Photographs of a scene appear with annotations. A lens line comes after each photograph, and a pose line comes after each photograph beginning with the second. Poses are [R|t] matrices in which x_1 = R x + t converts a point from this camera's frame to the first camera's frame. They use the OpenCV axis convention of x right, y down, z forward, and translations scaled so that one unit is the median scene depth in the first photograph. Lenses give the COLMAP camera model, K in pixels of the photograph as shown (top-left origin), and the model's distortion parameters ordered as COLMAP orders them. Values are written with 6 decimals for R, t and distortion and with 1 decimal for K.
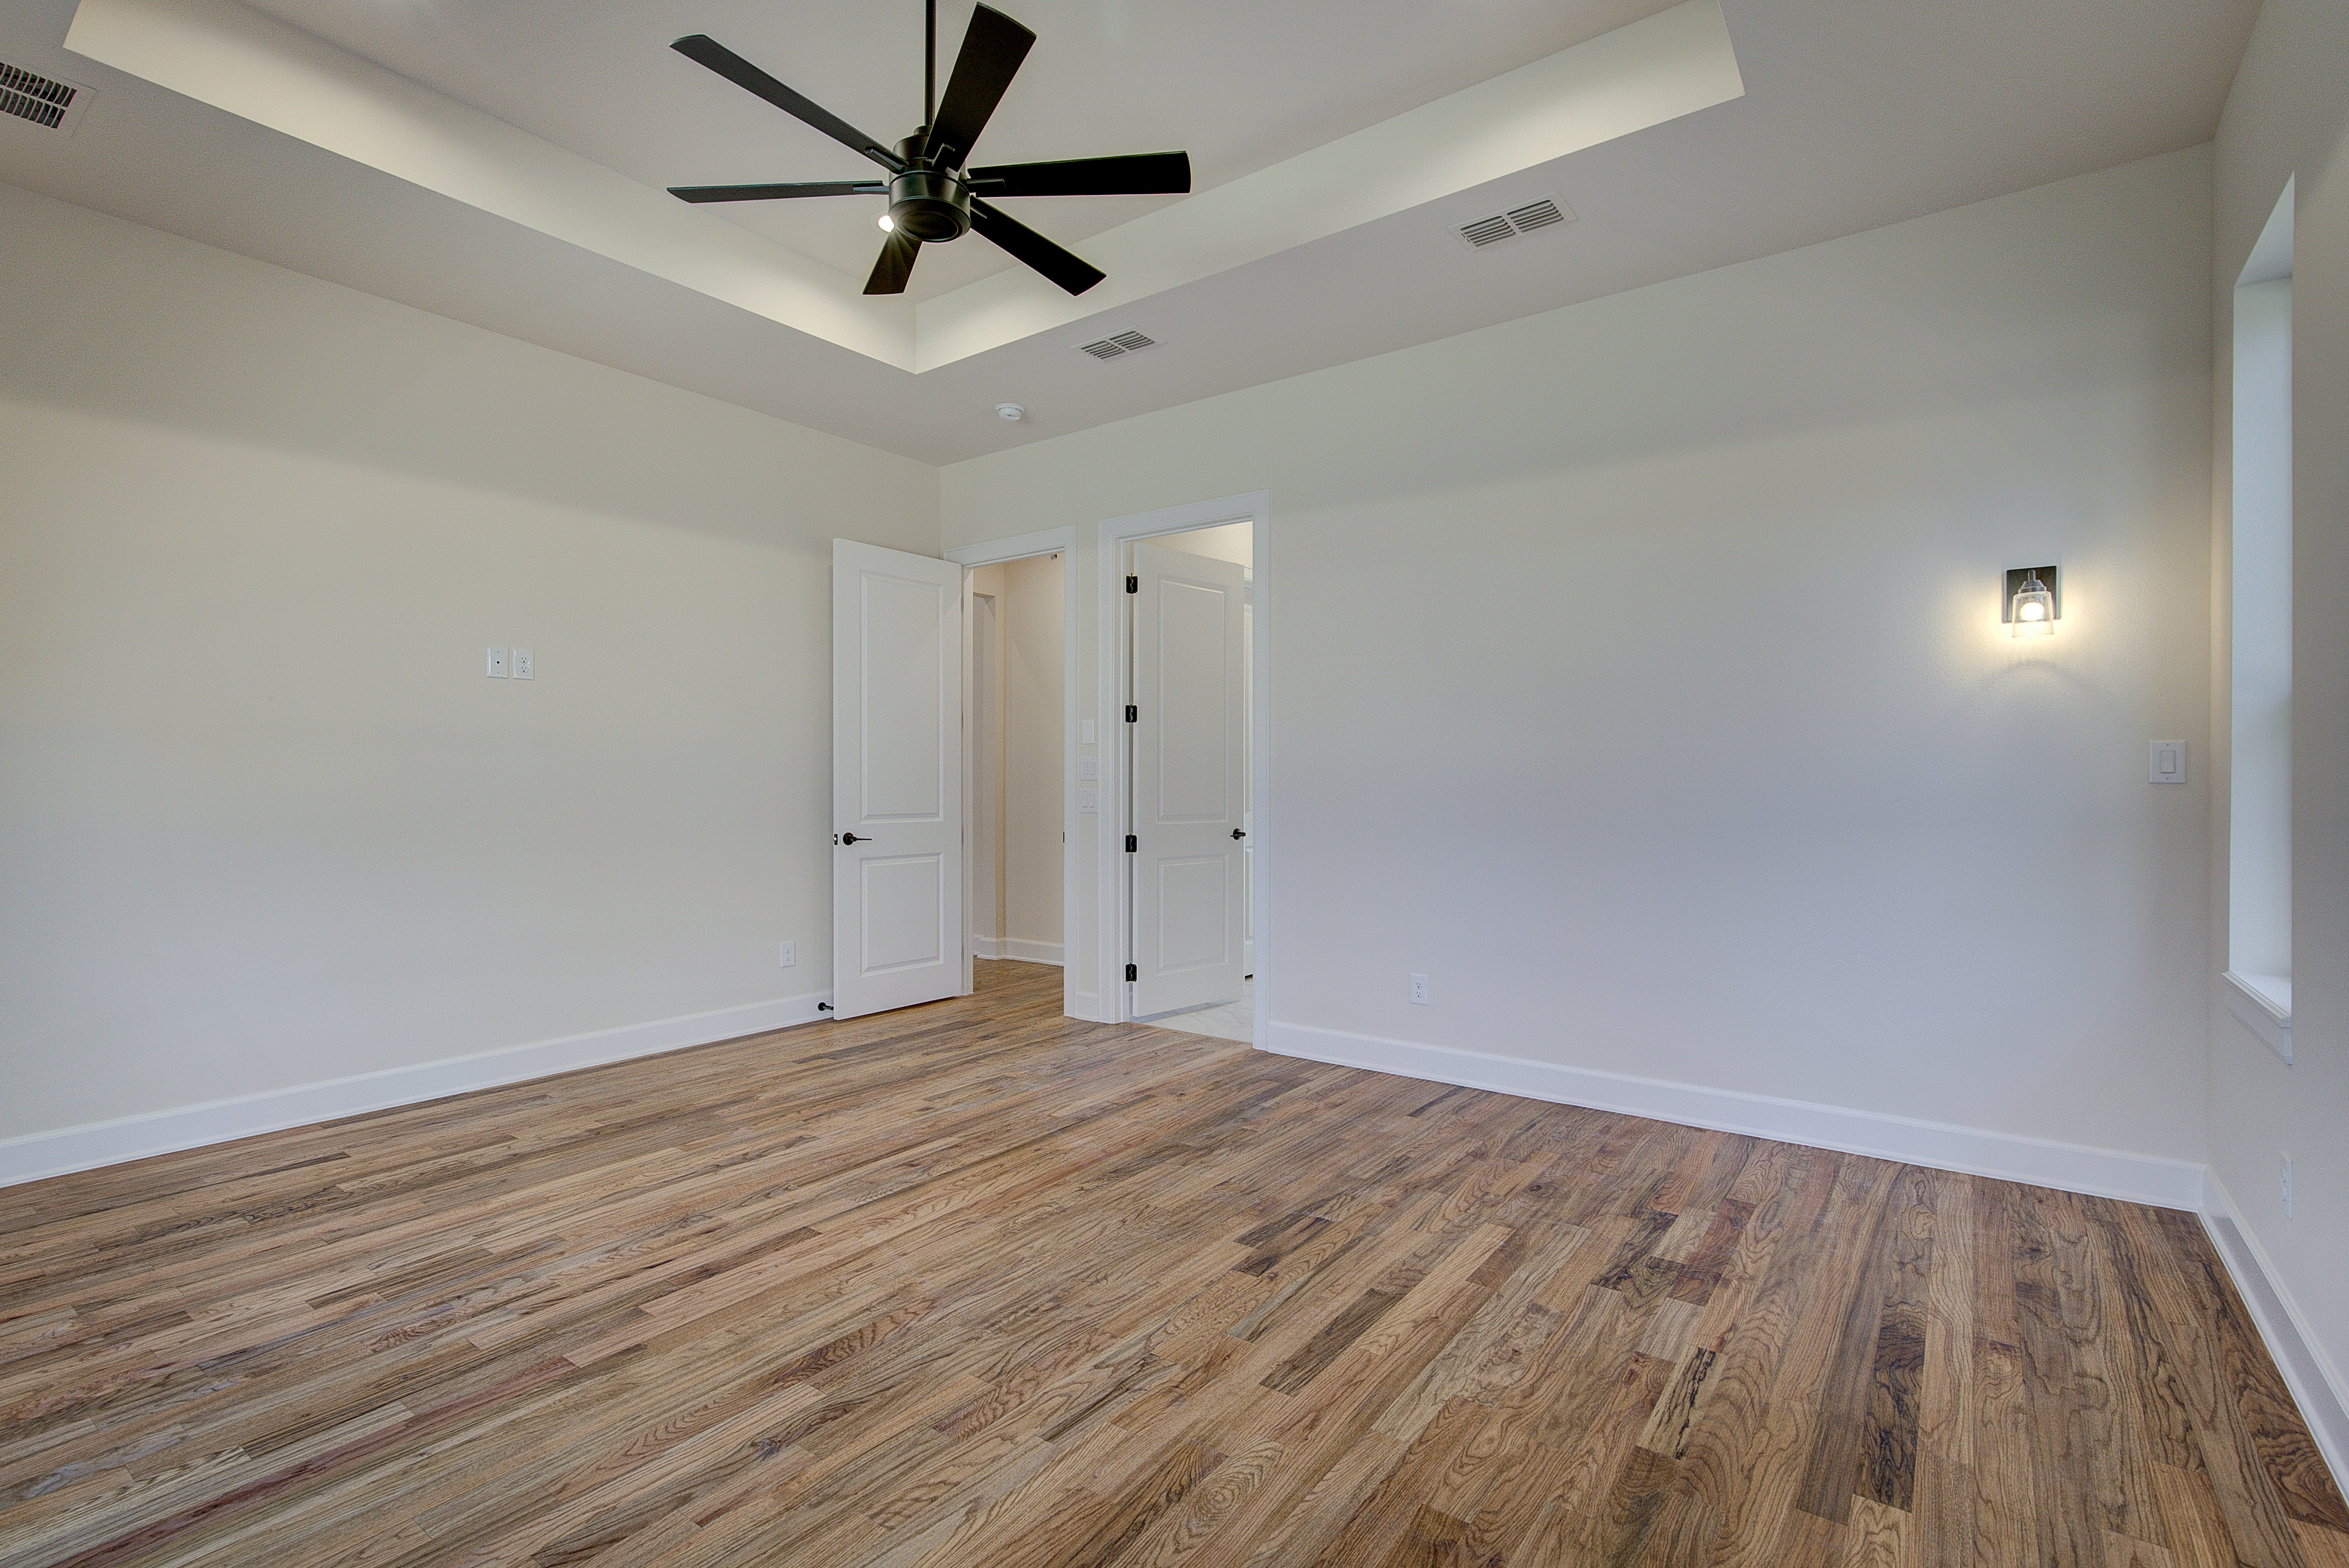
lens RADIAL K [[1068.3, 0, 1181.1], [0, 1068.3, 795.3], [0, 0, 1]] dist [-0.000192, 0.001150]
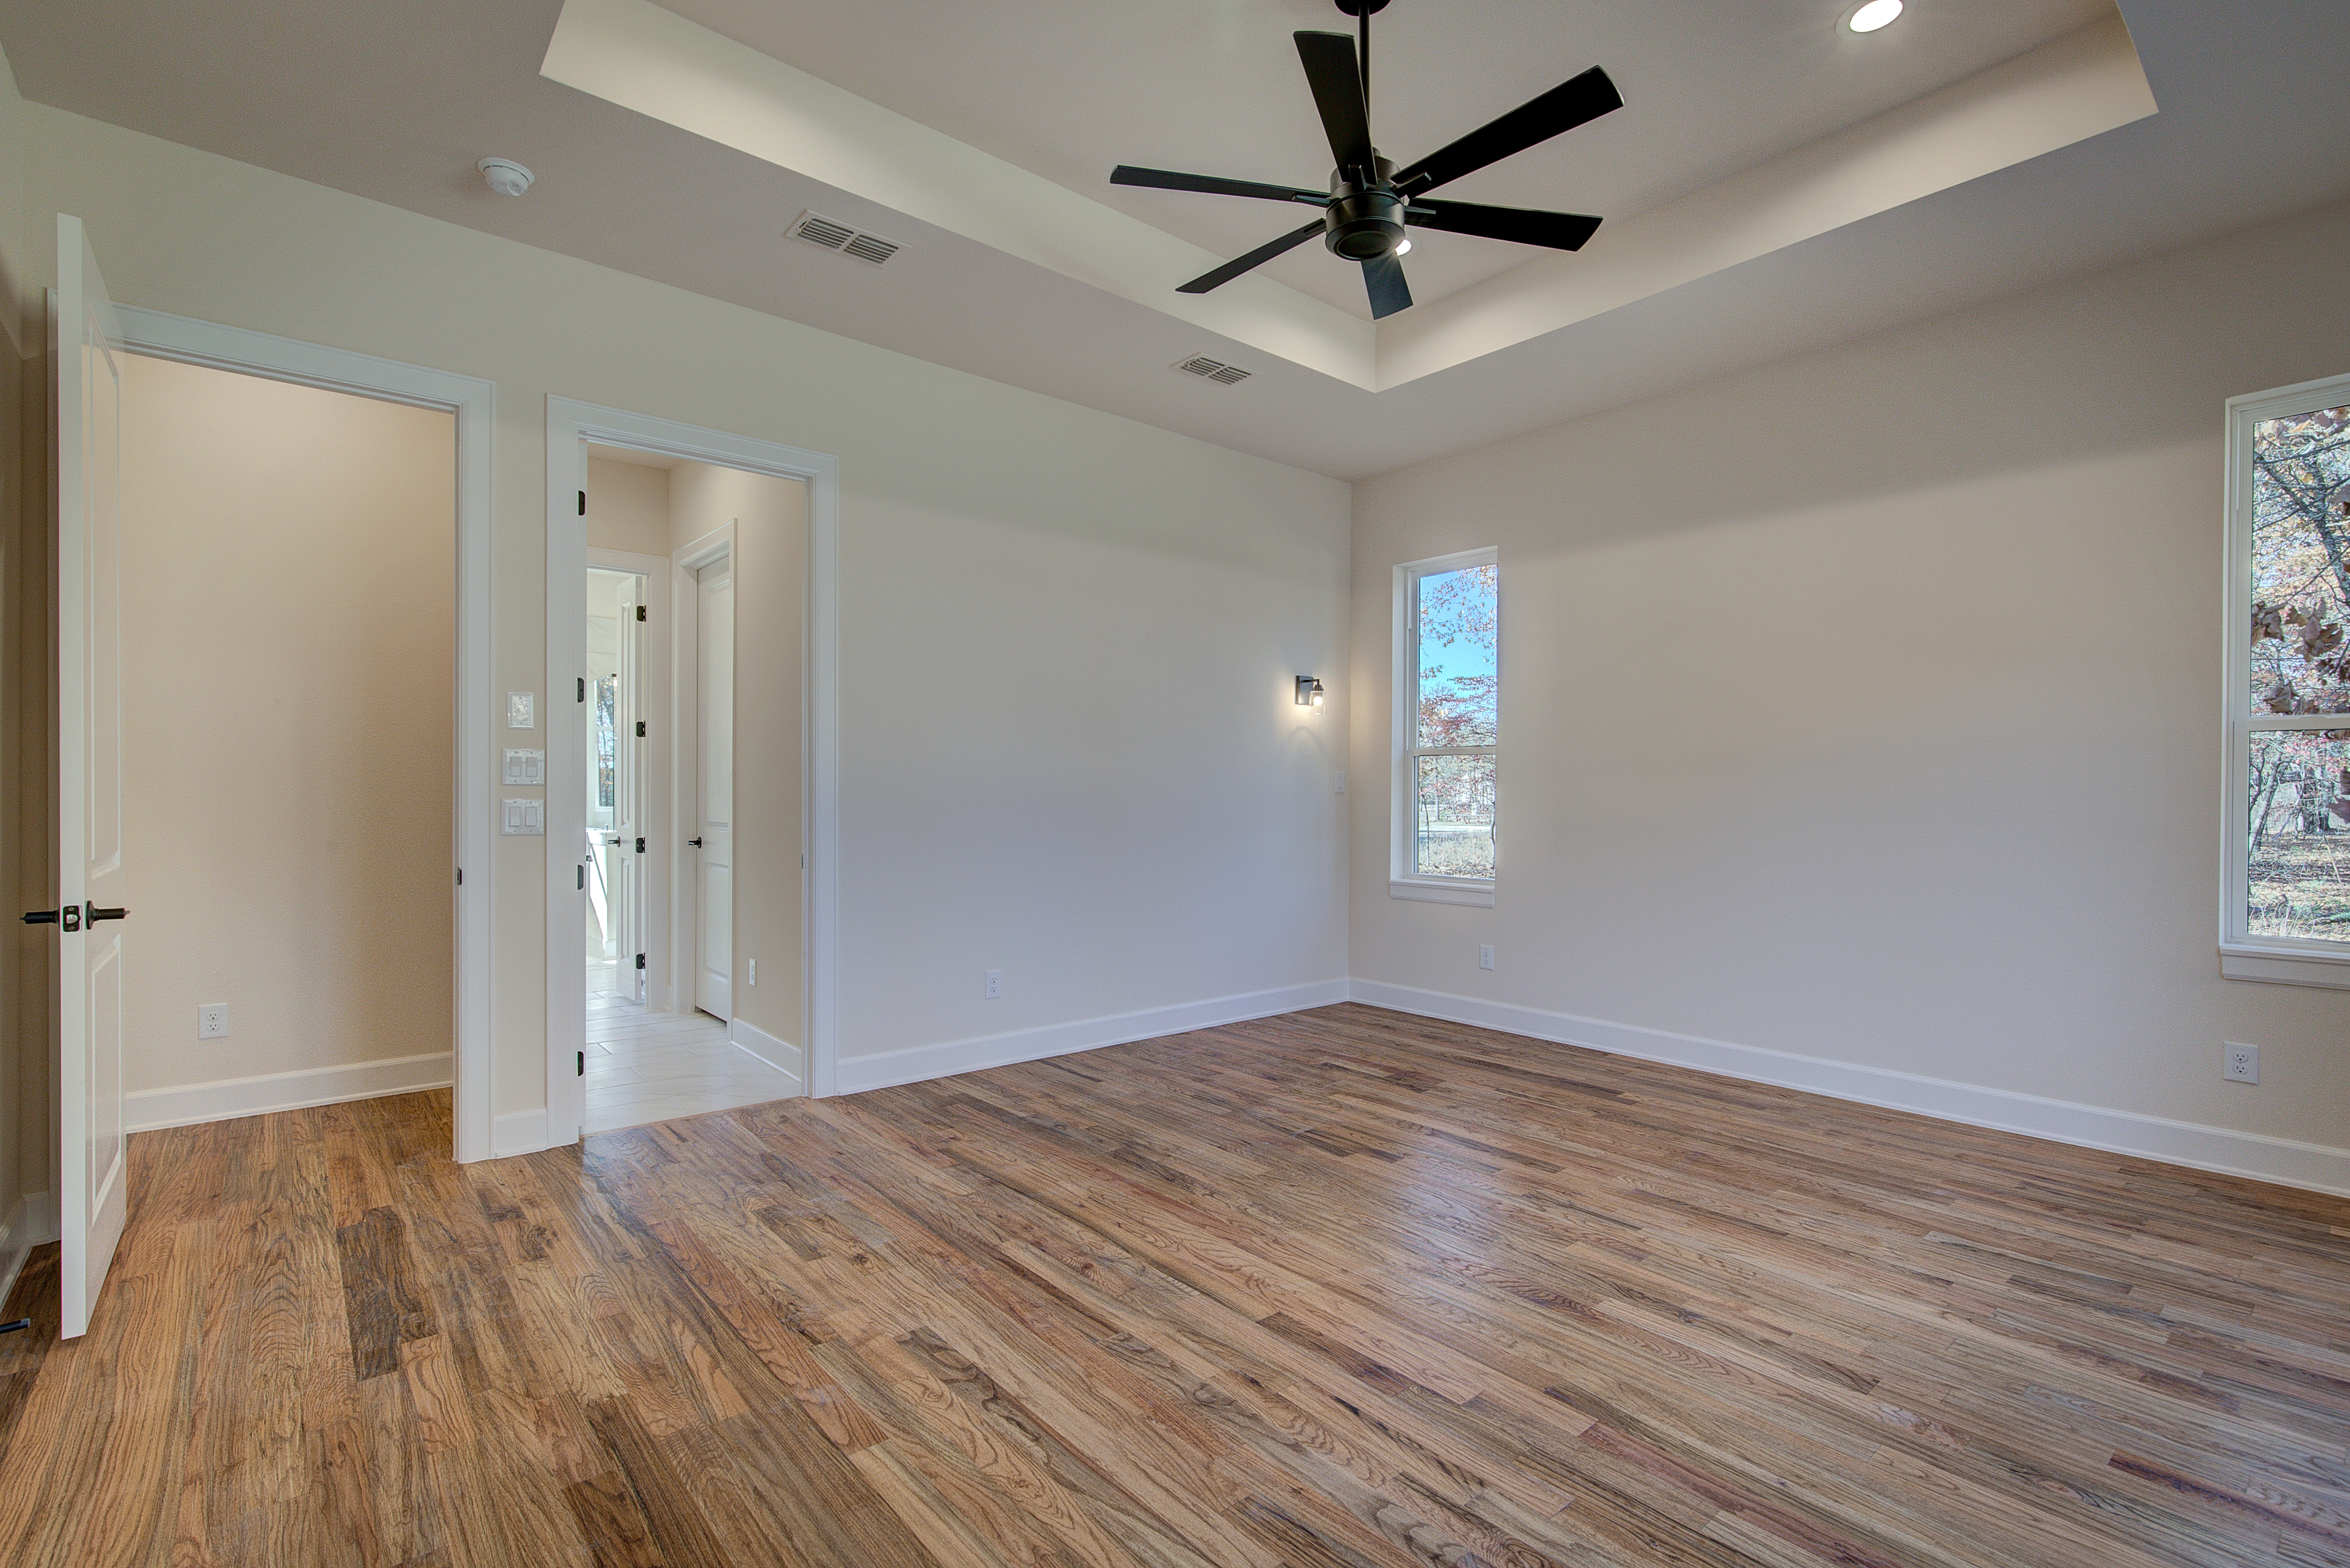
lens RADIAL K [[1068.5, 0, 1181.6], [0, 1068.5, 795.3], [0, 0, 1]] dist [-0.000192, 0.001150]
pose [[0.236393, -0.001457, 0.971656, -1.096306], [0.007324, 0.999973, -0.000282, -0.008154], [-0.971630, 0.007183, 0.236397, 0.796812]]
